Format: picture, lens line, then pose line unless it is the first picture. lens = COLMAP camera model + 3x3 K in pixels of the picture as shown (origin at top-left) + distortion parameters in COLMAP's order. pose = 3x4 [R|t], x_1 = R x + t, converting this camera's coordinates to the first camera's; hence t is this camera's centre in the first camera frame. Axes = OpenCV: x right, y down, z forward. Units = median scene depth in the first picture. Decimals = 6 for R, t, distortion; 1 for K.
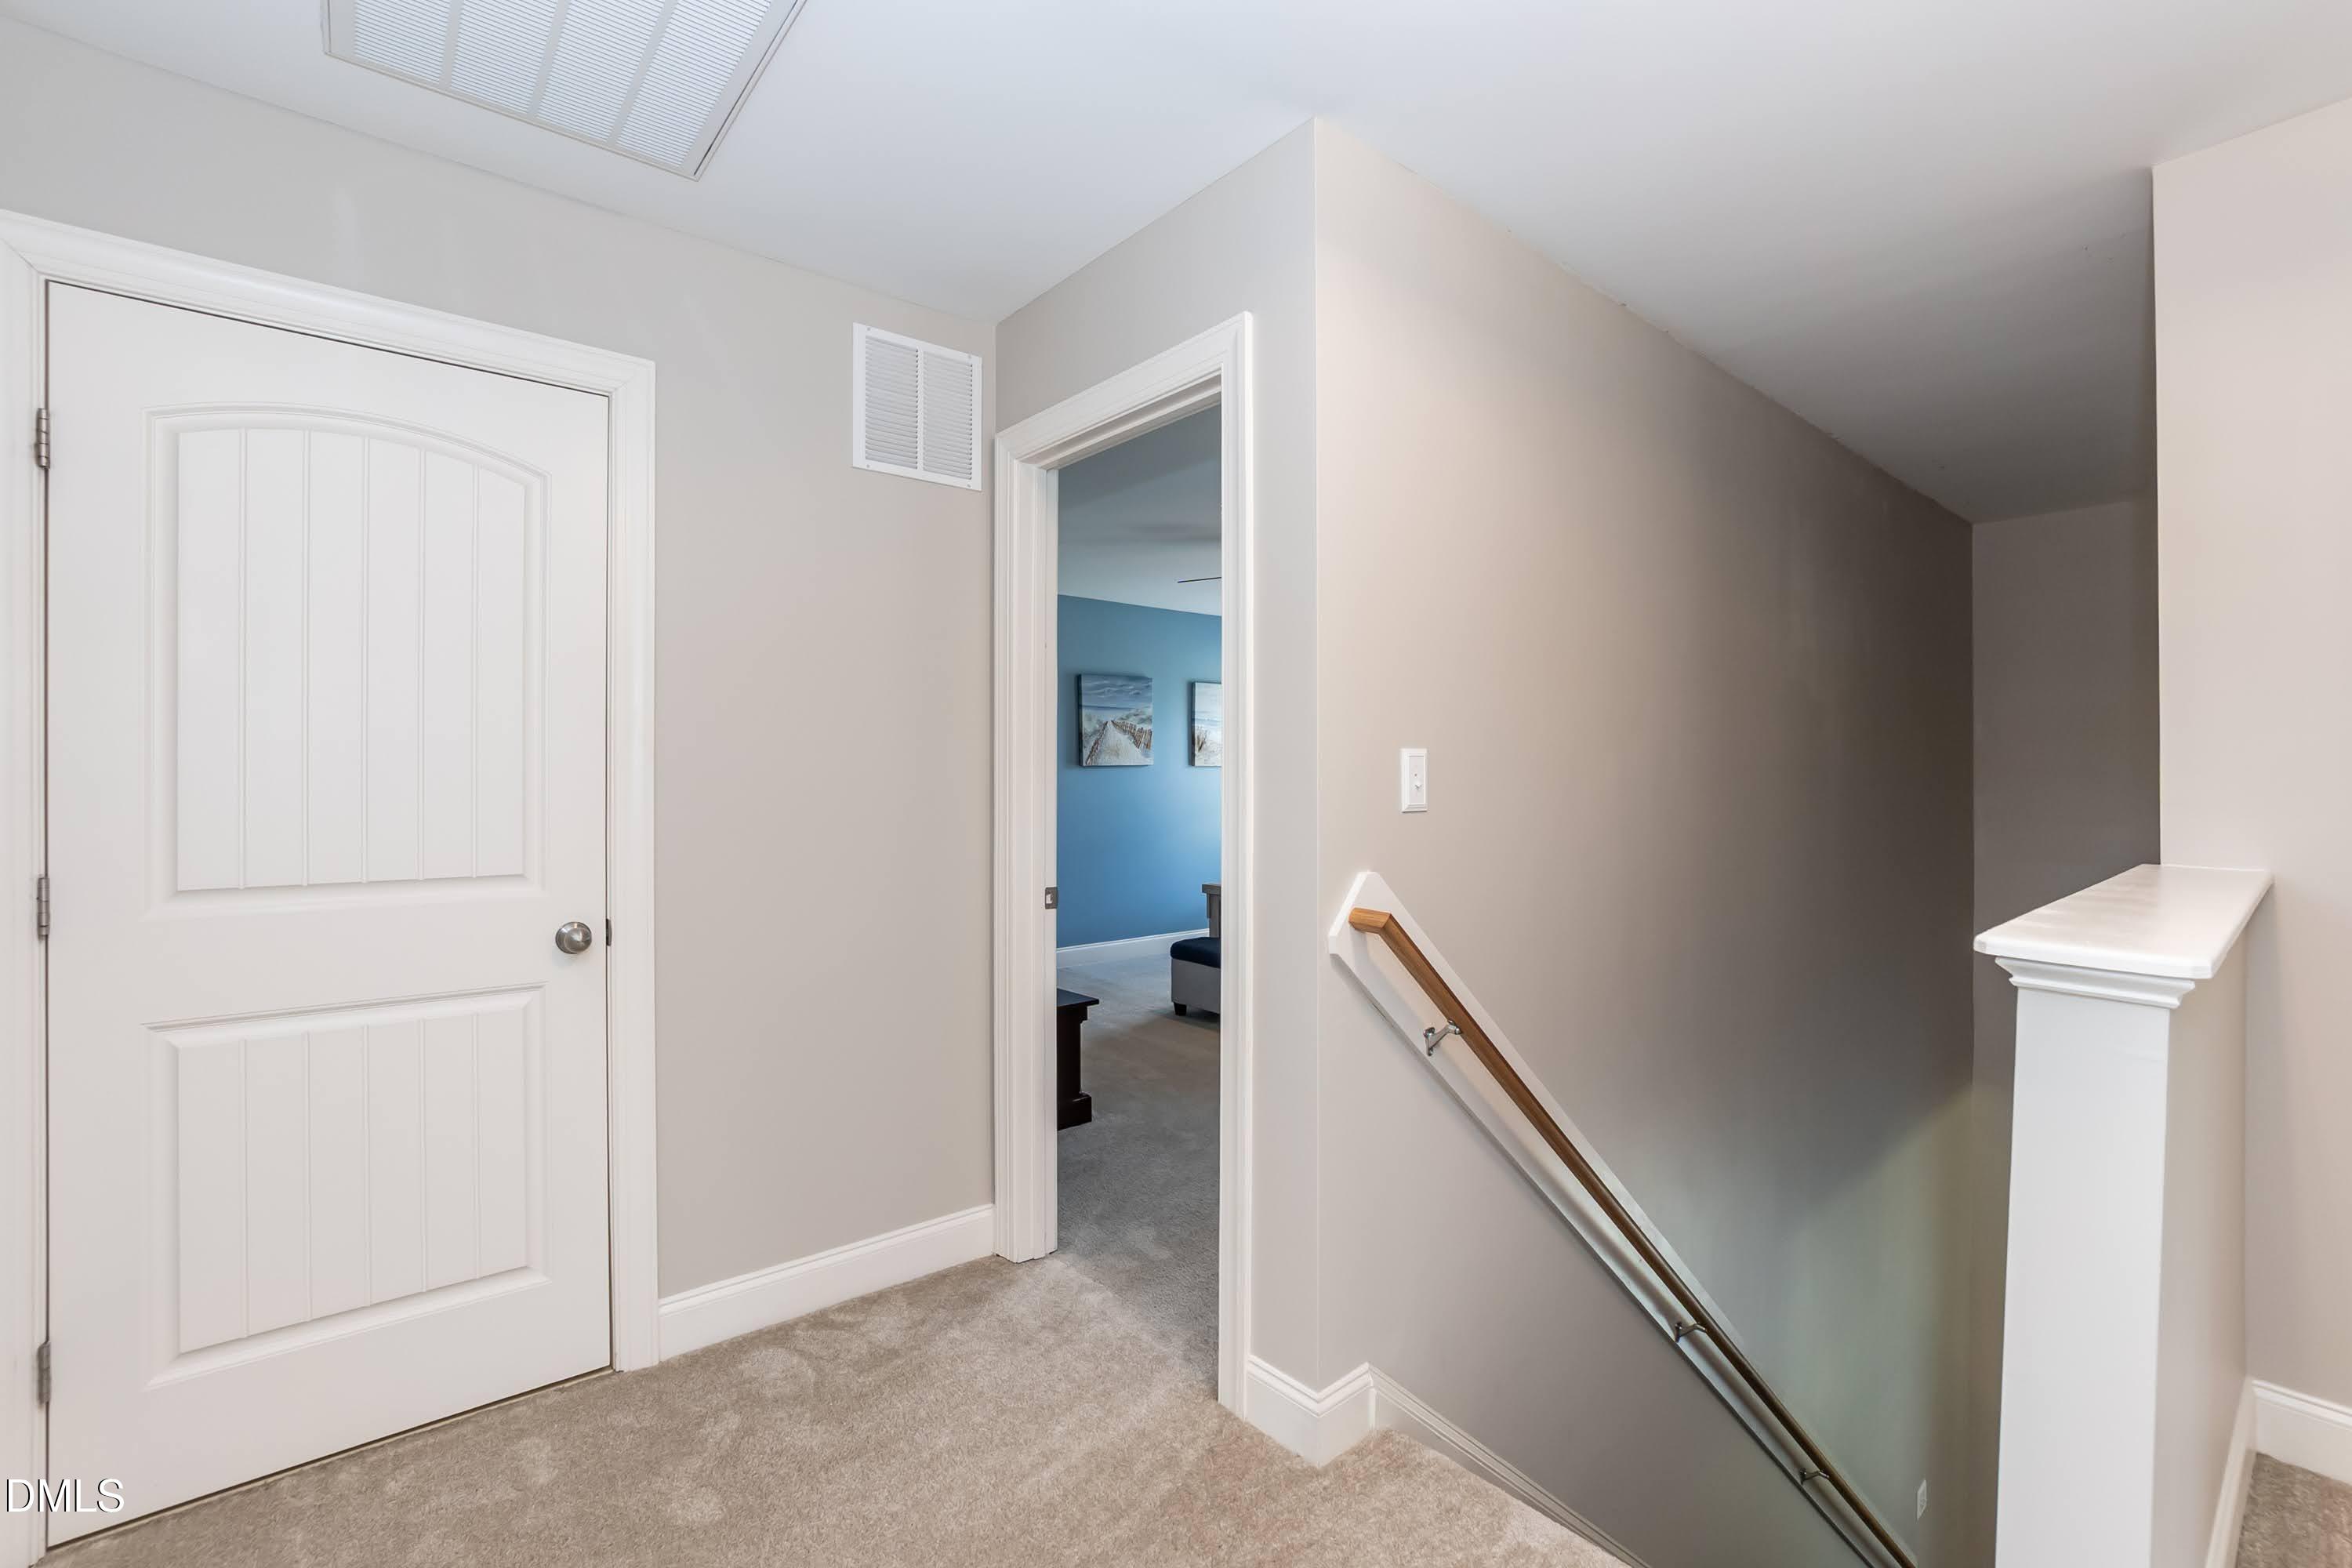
lens RADIAL K [[1036.7, 0, 1176.6], [0, 1036.7, 780.1], [0, 0, 1]] dist [-0.039488, 0.012853]
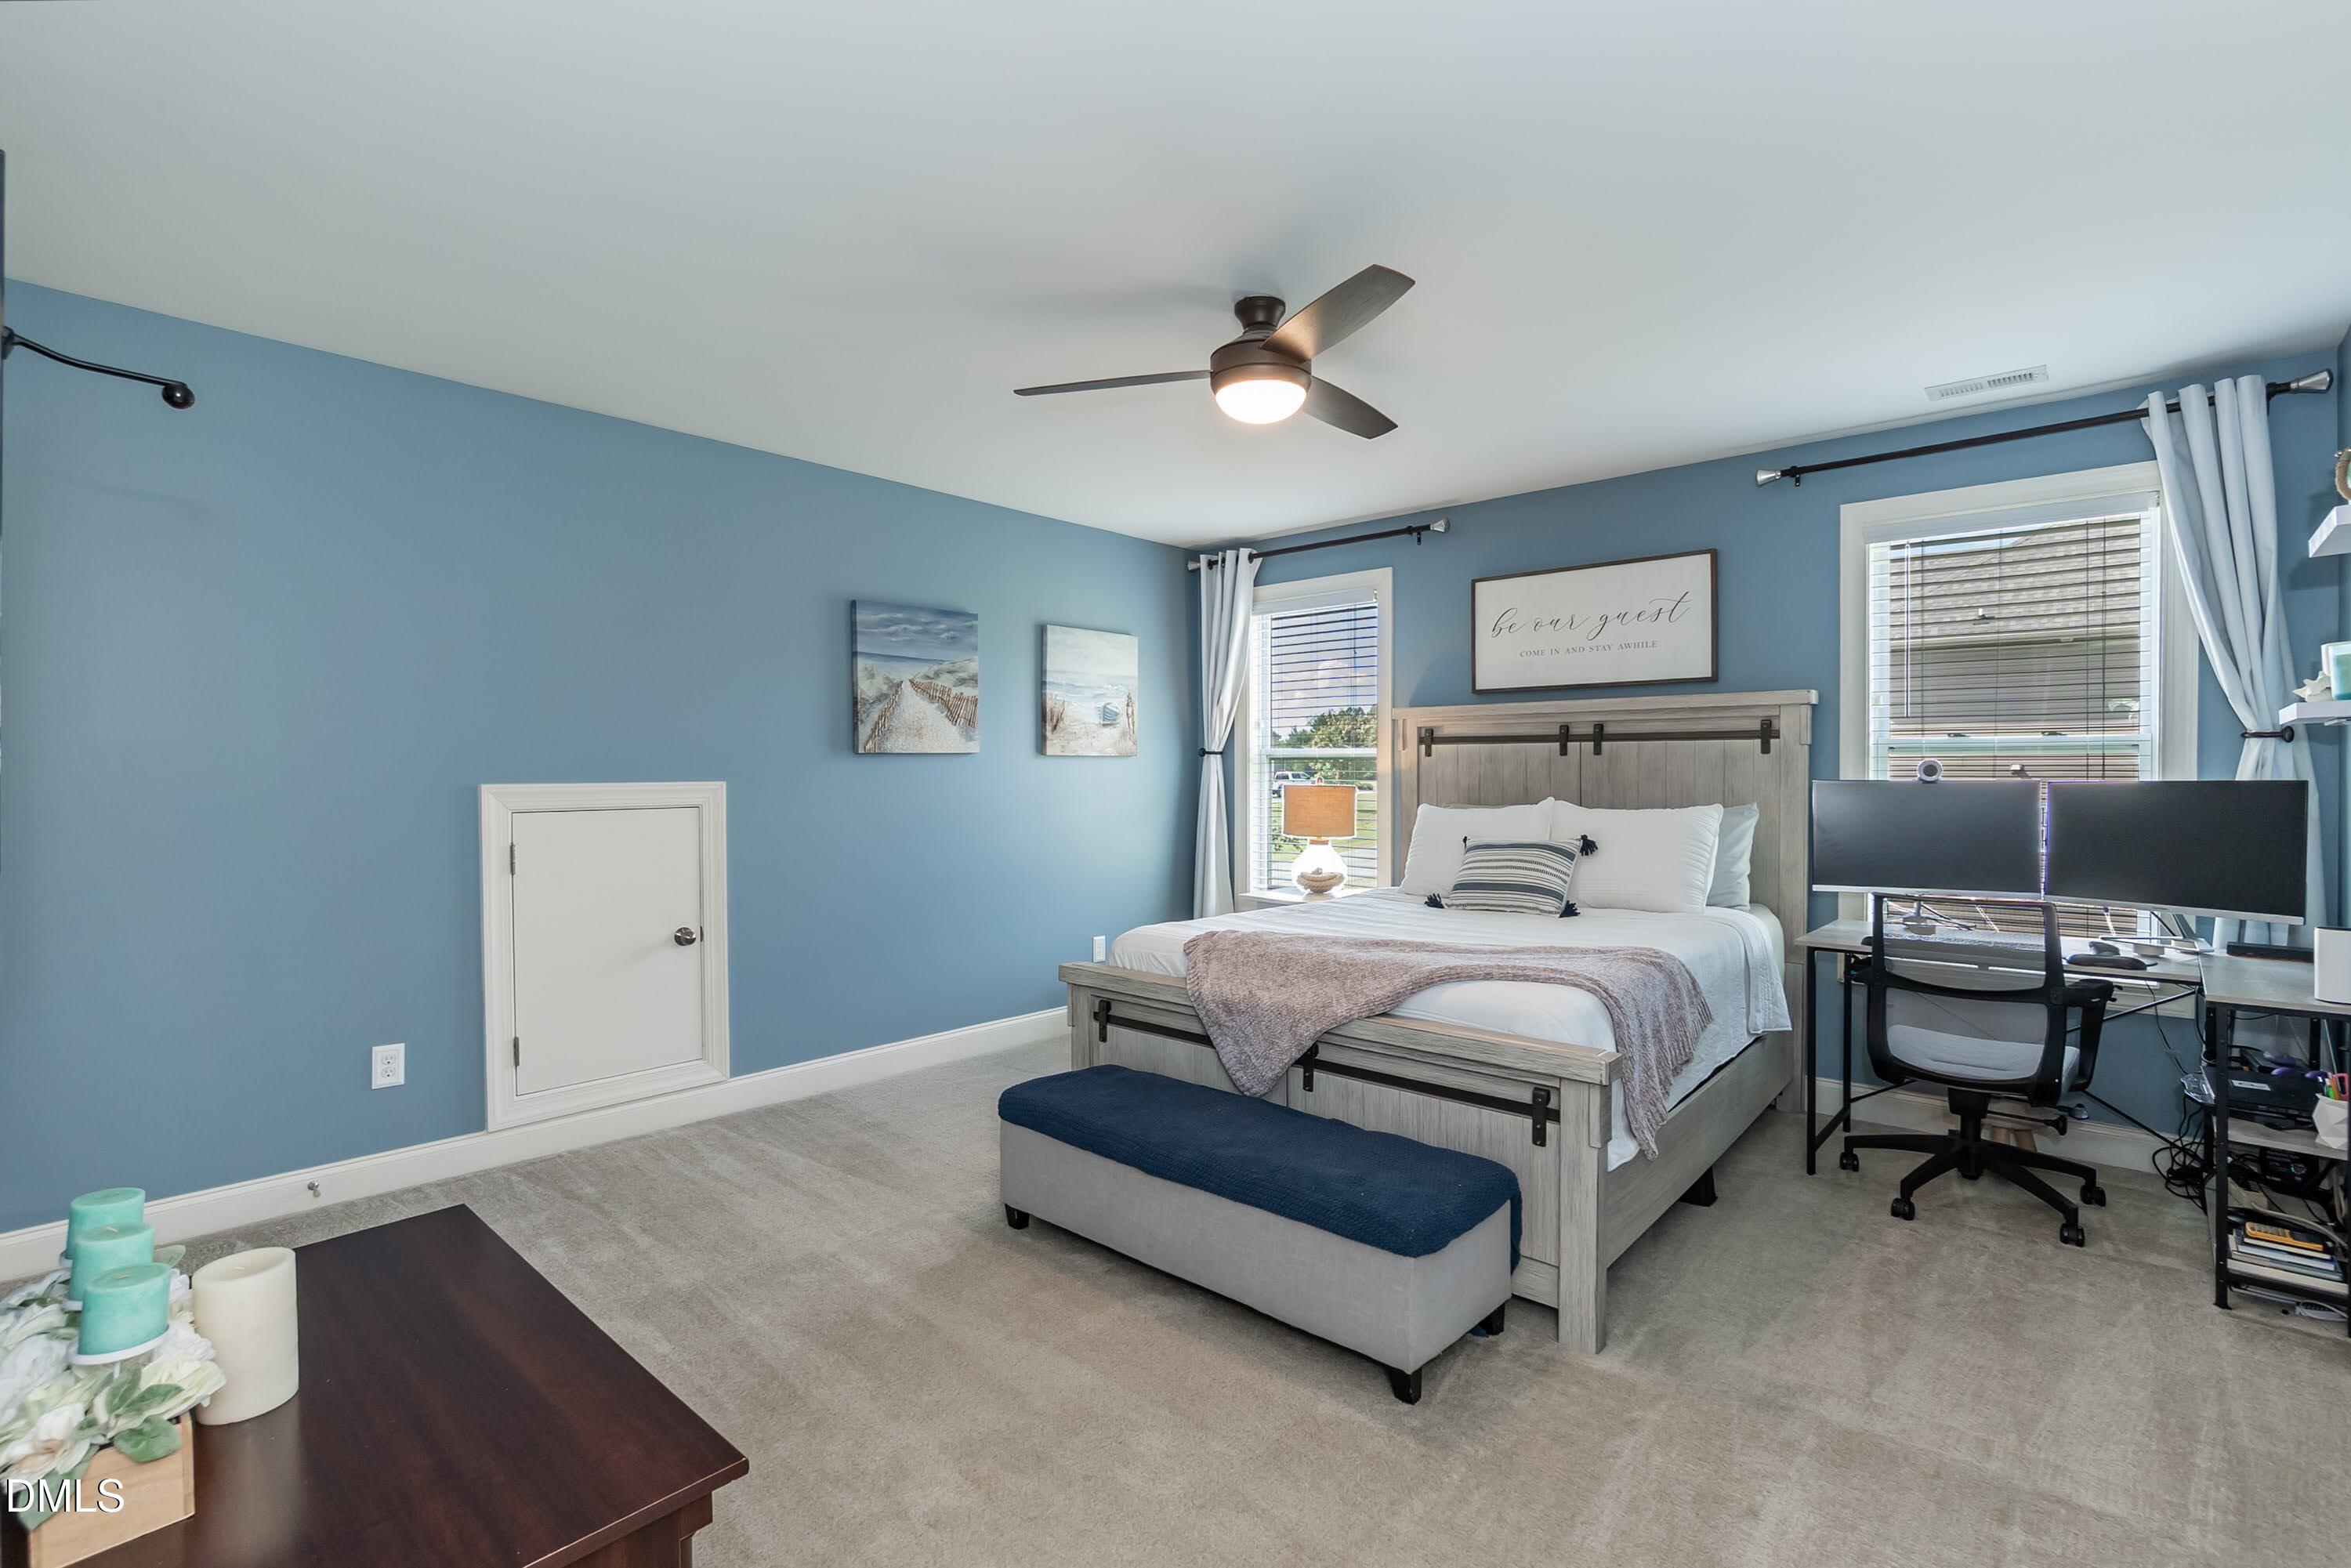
lens RADIAL K [[1036.2, 0, 1176.1], [0, 1036.2, 780.1], [0, 0, 1]] dist [-0.039488, 0.012853]
pose [[0.989766, 0.002672, 0.142676, 0.006058], [-0.003429, 0.999981, 0.005060, -0.001749], [-0.142660, -0.005497, 0.989757, 0.371548]]
